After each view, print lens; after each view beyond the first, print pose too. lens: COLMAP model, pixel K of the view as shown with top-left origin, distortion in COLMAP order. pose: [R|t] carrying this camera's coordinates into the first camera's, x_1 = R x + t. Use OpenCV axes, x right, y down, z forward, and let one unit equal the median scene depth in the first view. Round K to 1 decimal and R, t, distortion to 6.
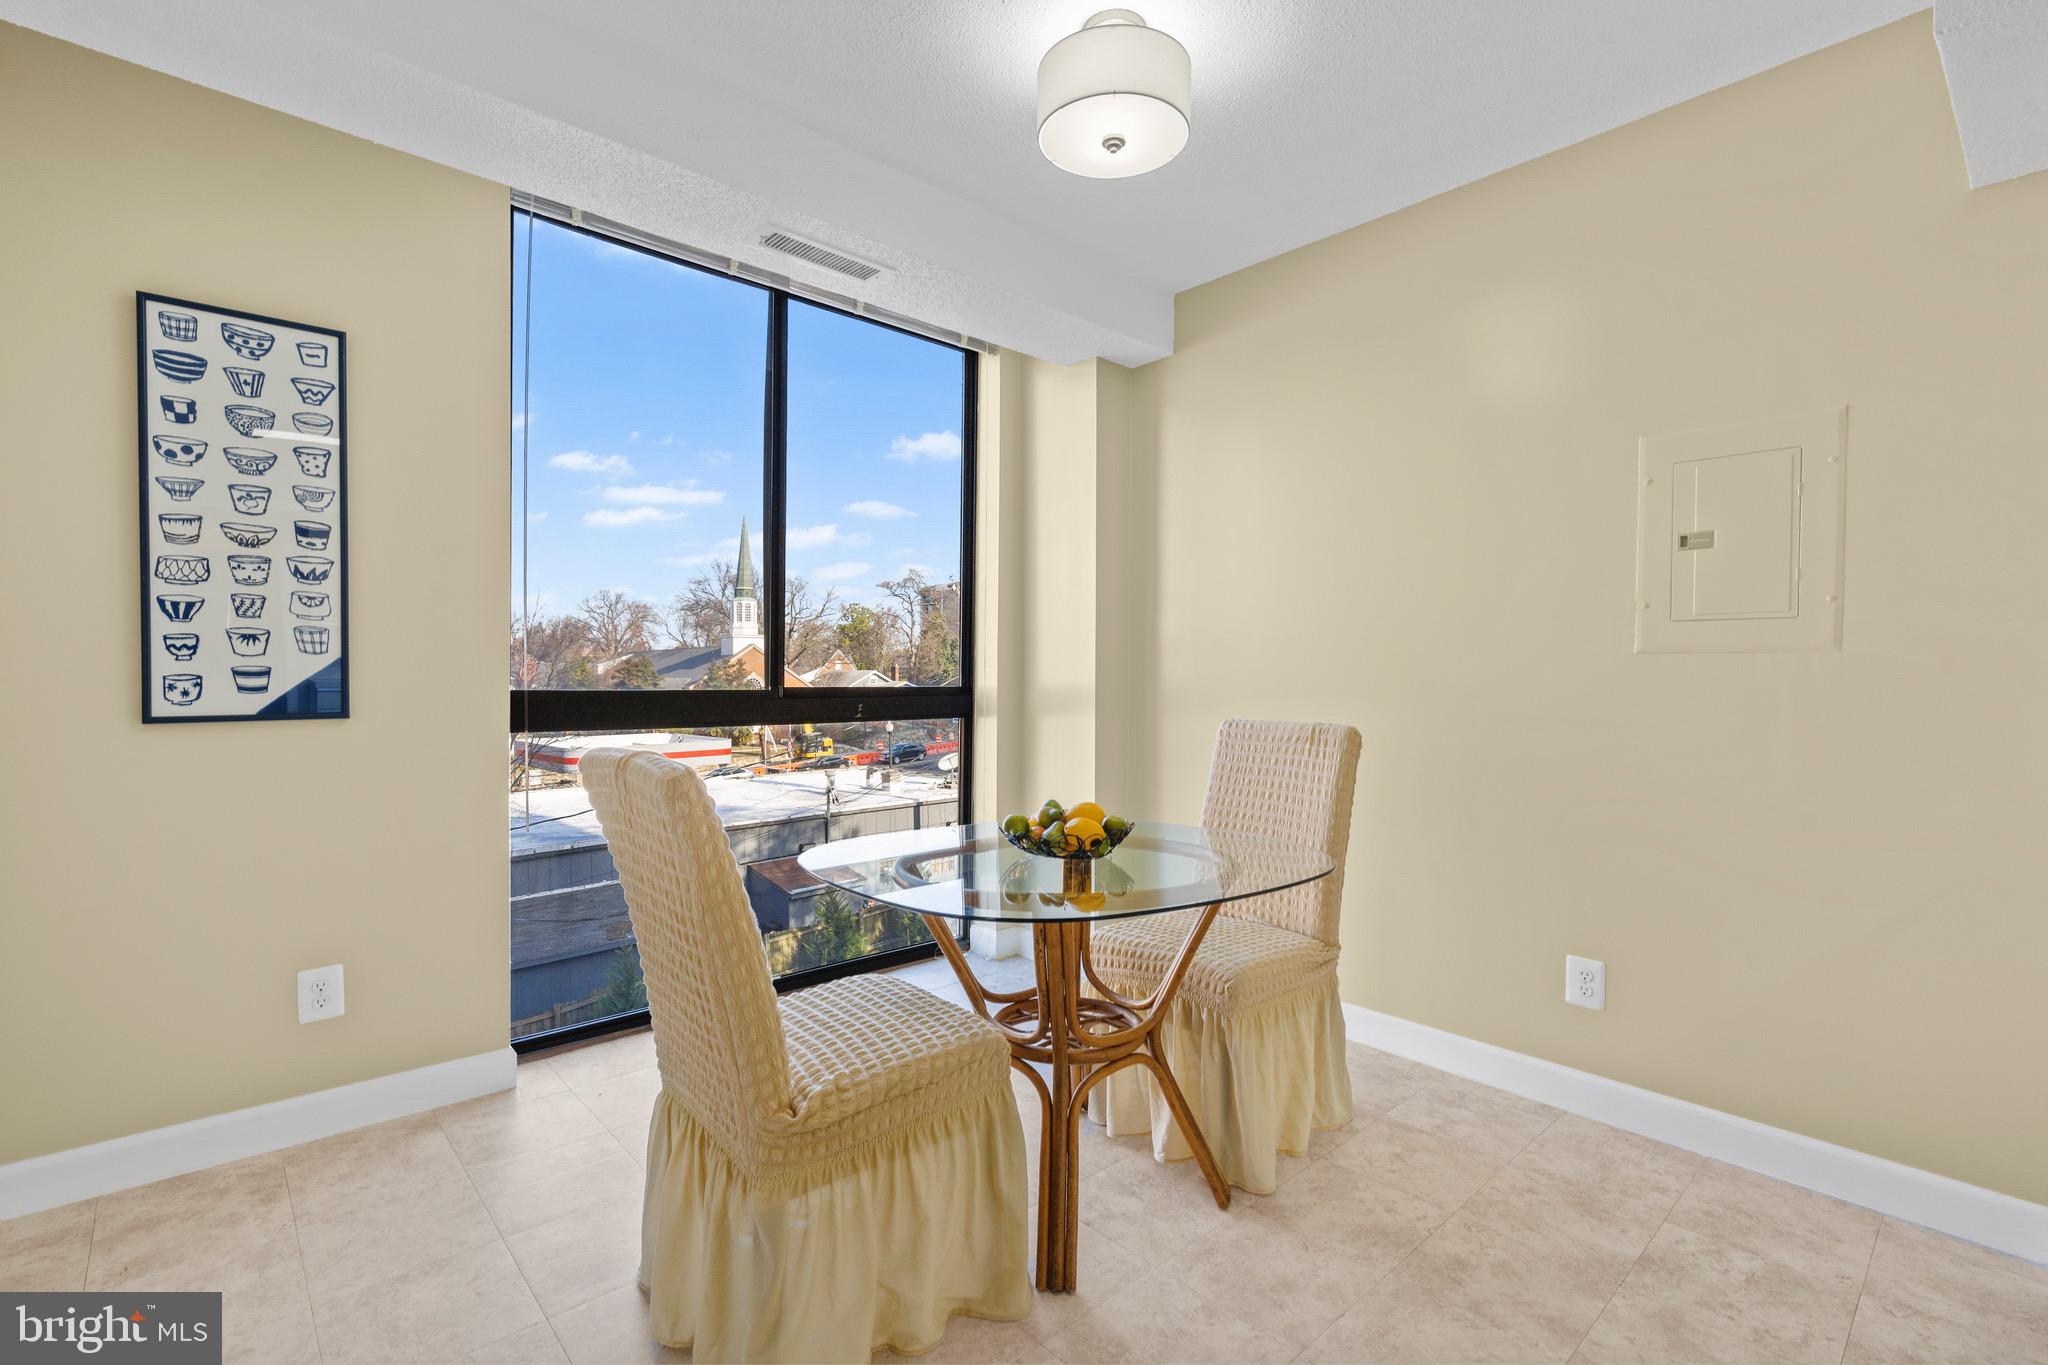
lens RADIAL K [[926.7, 0, 1015.3], [0, 926.7, 688.2], [0, 0, 1]] dist [-0.002066, -0.000230]
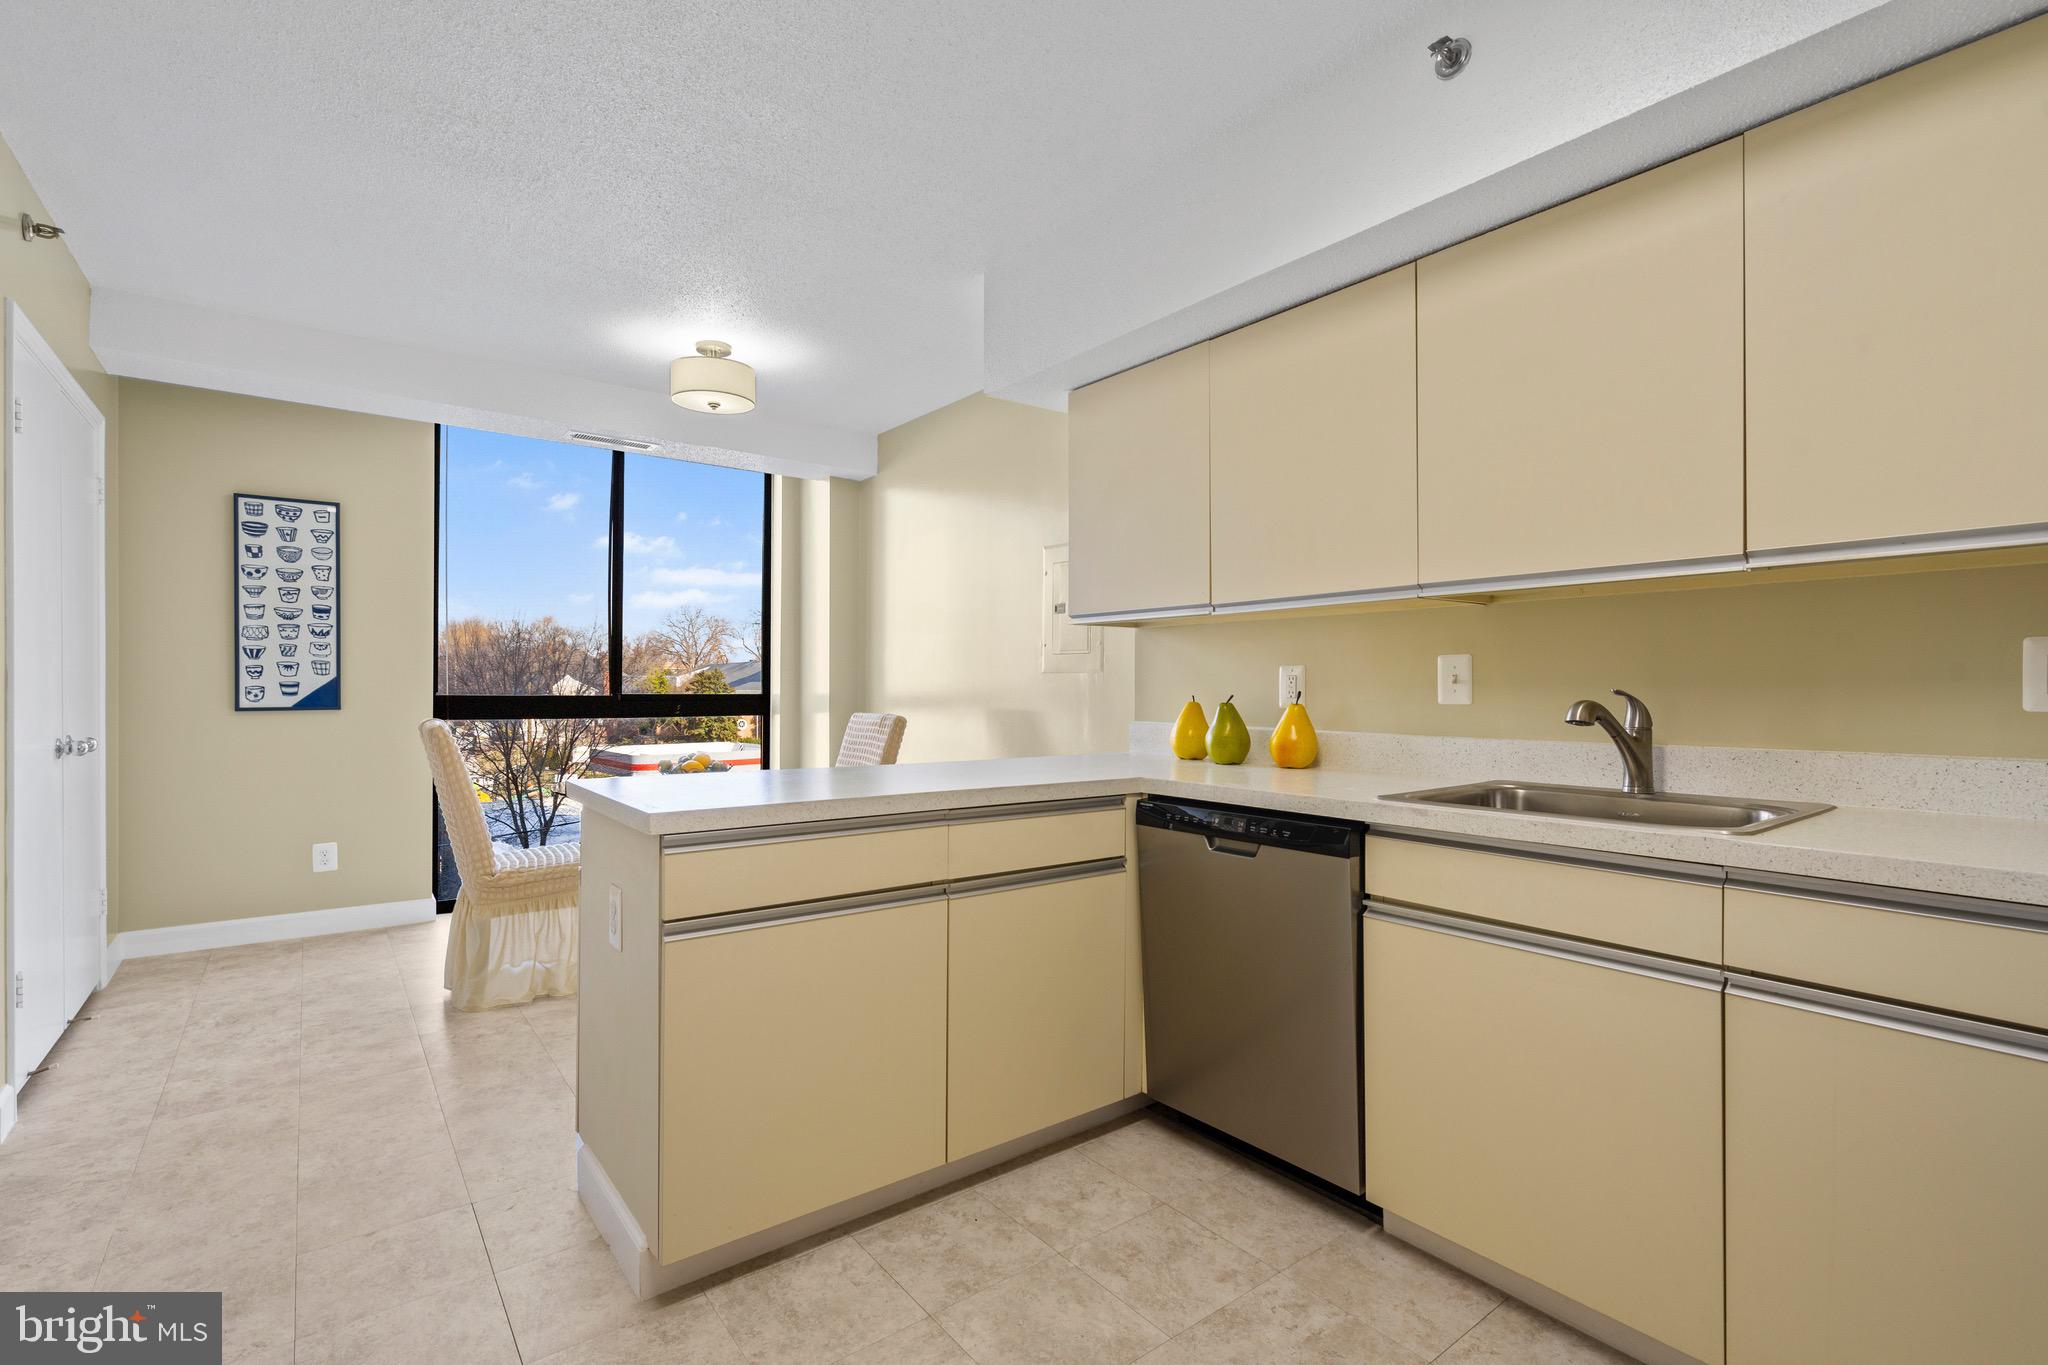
lens RADIAL K [[926.7, 0, 1015.3], [0, 926.7, 688.2], [0, 0, 1]] dist [-0.002066, -0.000230]
pose [[0.996852, -0.002609, -0.079236, 0.819482], [0.001670, 0.999928, -0.011920, 0.014883], [0.079261, 0.011750, 0.996785, -0.785482]]
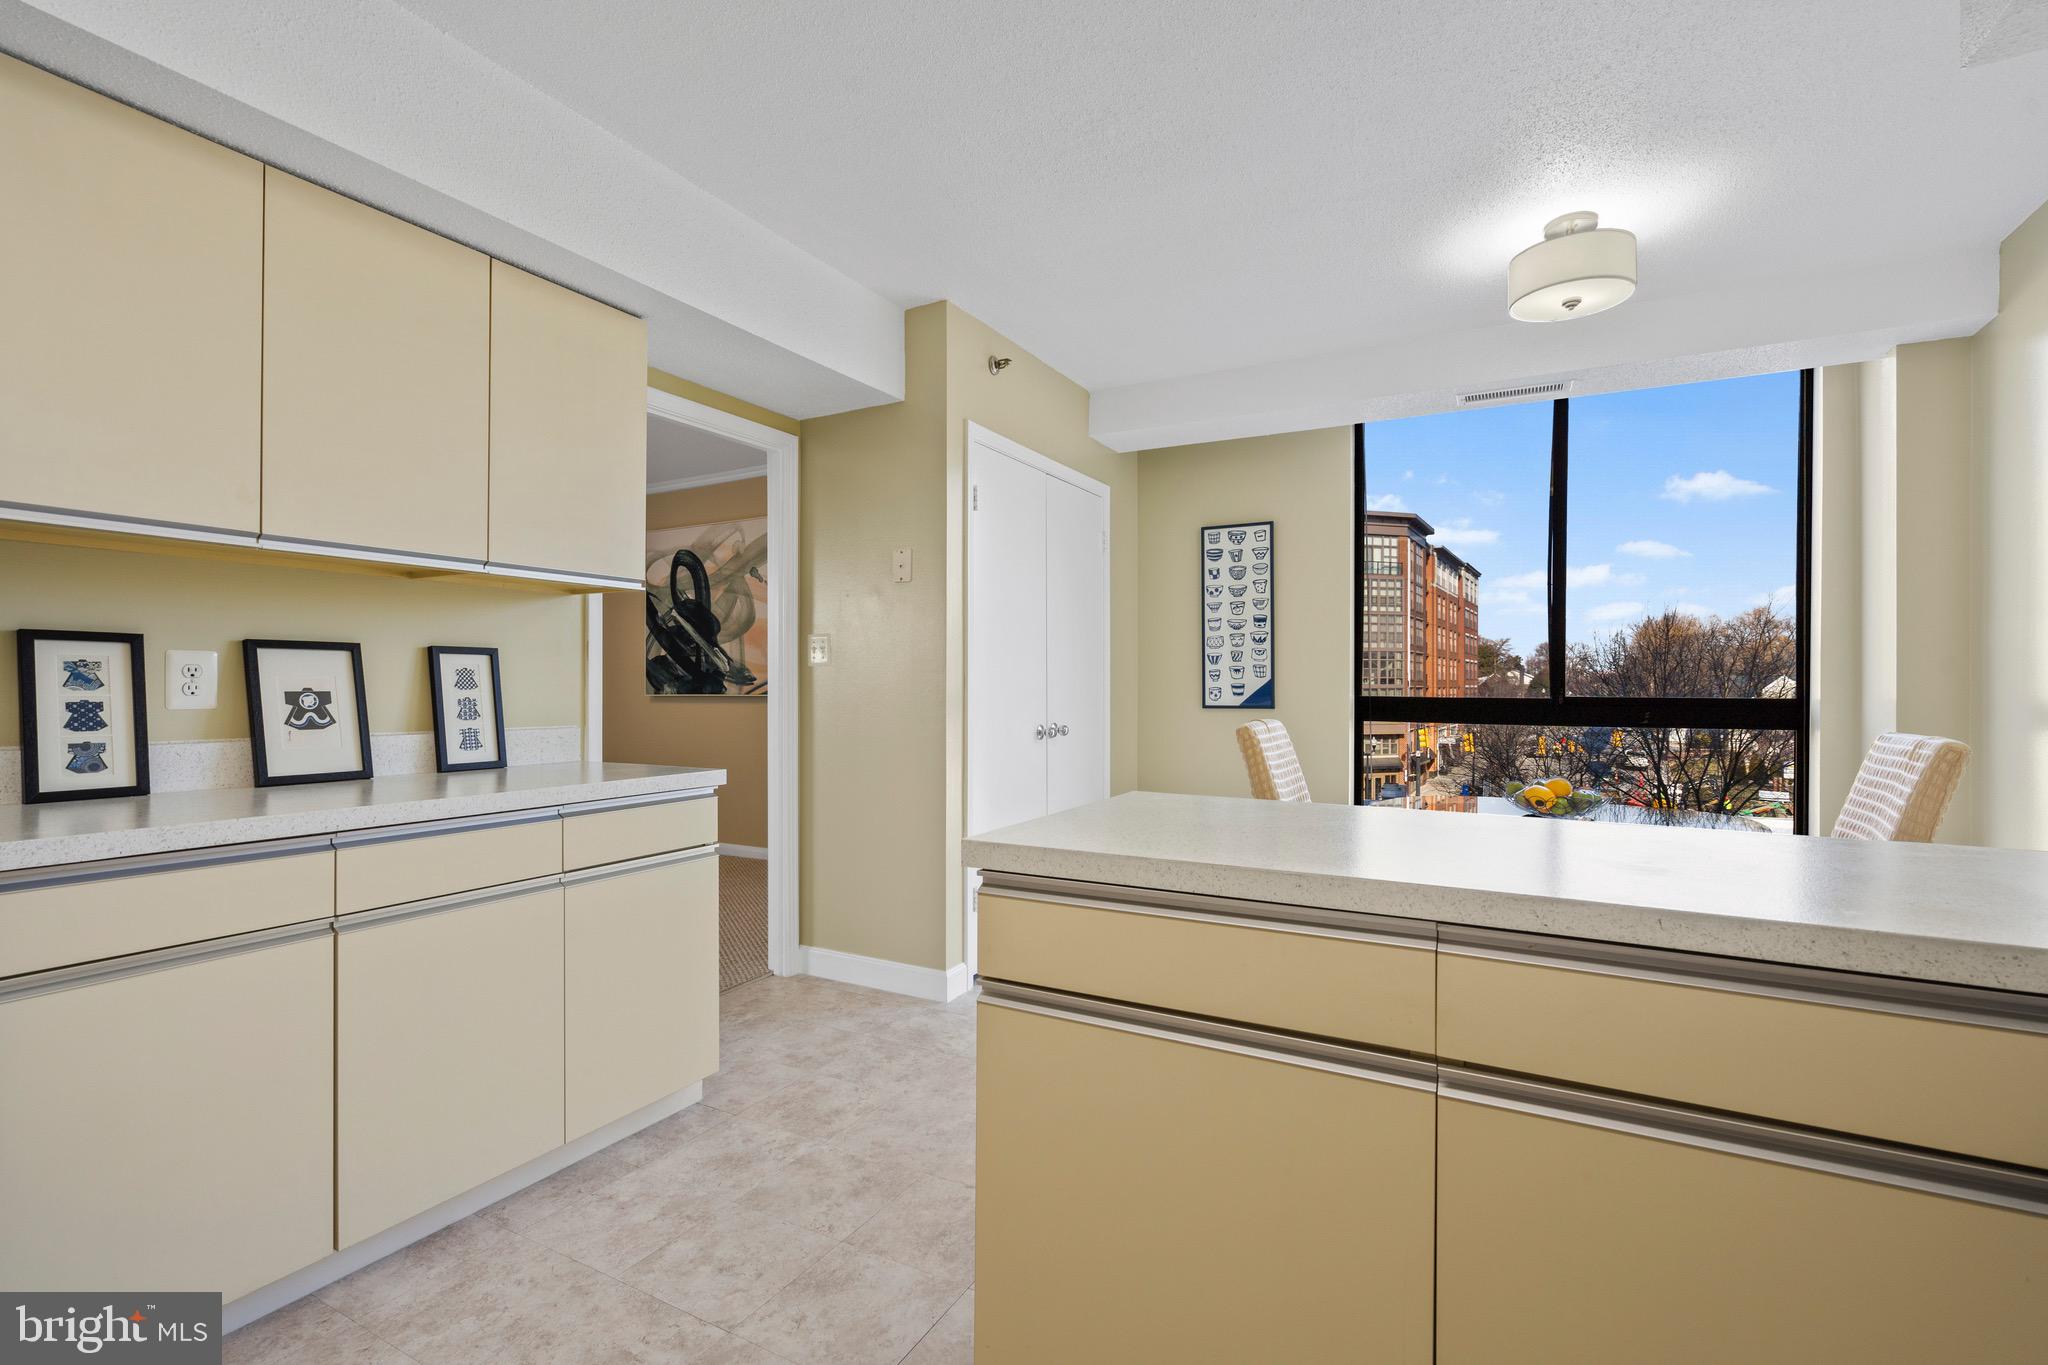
lens RADIAL K [[926.7, 0, 1015.3], [0, 926.7, 688.2], [0, 0, 1]] dist [-0.002066, -0.000230]
pose [[0.336983, -0.001996, -0.941509, 1.067425], [-0.011908, 0.999909, -0.006382, 0.007517], [0.941435, 0.013362, 0.336928, -0.239152]]
